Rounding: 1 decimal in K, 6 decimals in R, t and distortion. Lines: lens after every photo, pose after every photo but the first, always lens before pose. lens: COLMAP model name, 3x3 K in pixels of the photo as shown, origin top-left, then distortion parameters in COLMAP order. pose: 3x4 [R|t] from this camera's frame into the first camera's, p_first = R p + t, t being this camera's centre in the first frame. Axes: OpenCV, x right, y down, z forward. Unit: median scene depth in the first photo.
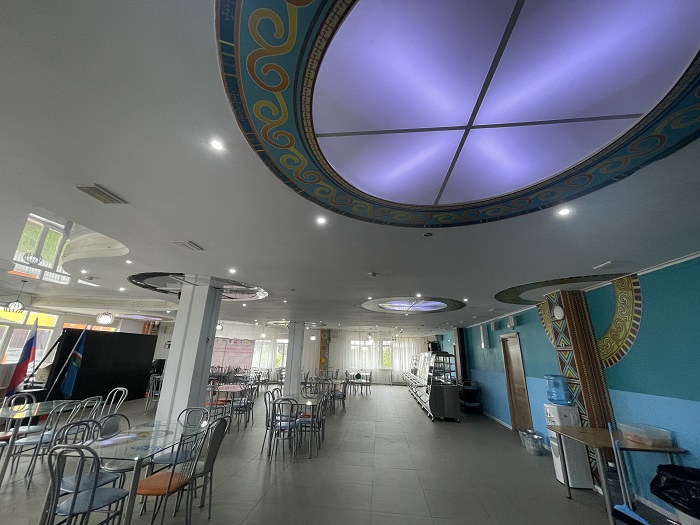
lens RADIAL K [[282.7, 0, 349.3], [0, 282.7, 261.4], [0, 0, 1]] dist [-0.002028, -0.000377]
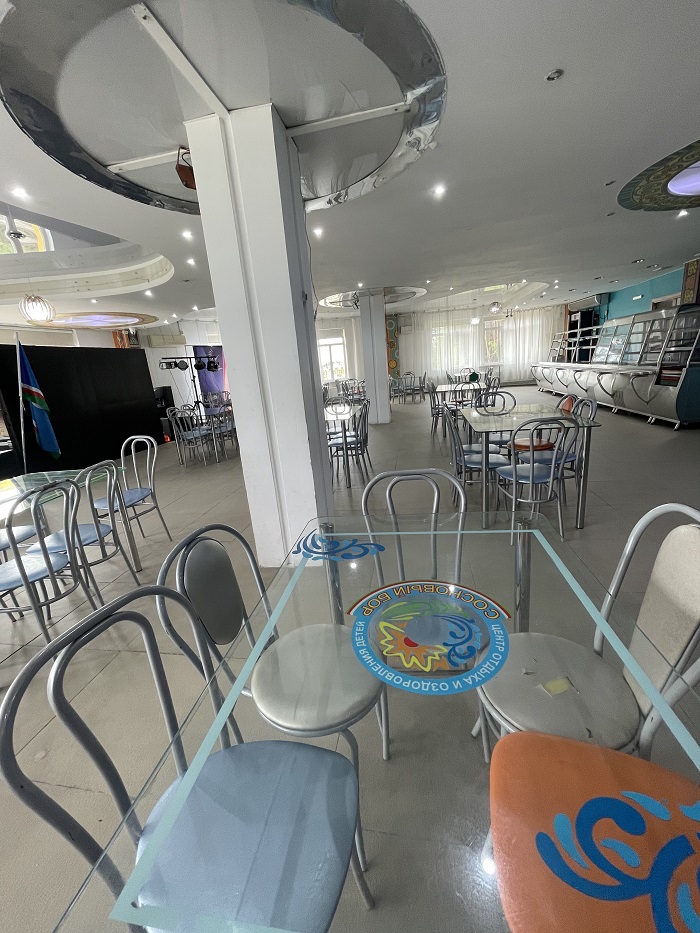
lens RADIAL K [[376.8, 0, 350.1], [0, 376.8, 464.3], [0, 0, 1]] dist [-0.002028, -0.000377]
pose [[0.990956, -0.093112, -0.096628, -0.147705], [0.130782, 0.831399, 0.540066, 0.070587], [0.030050, -0.547819, 0.836057, 0.165454]]
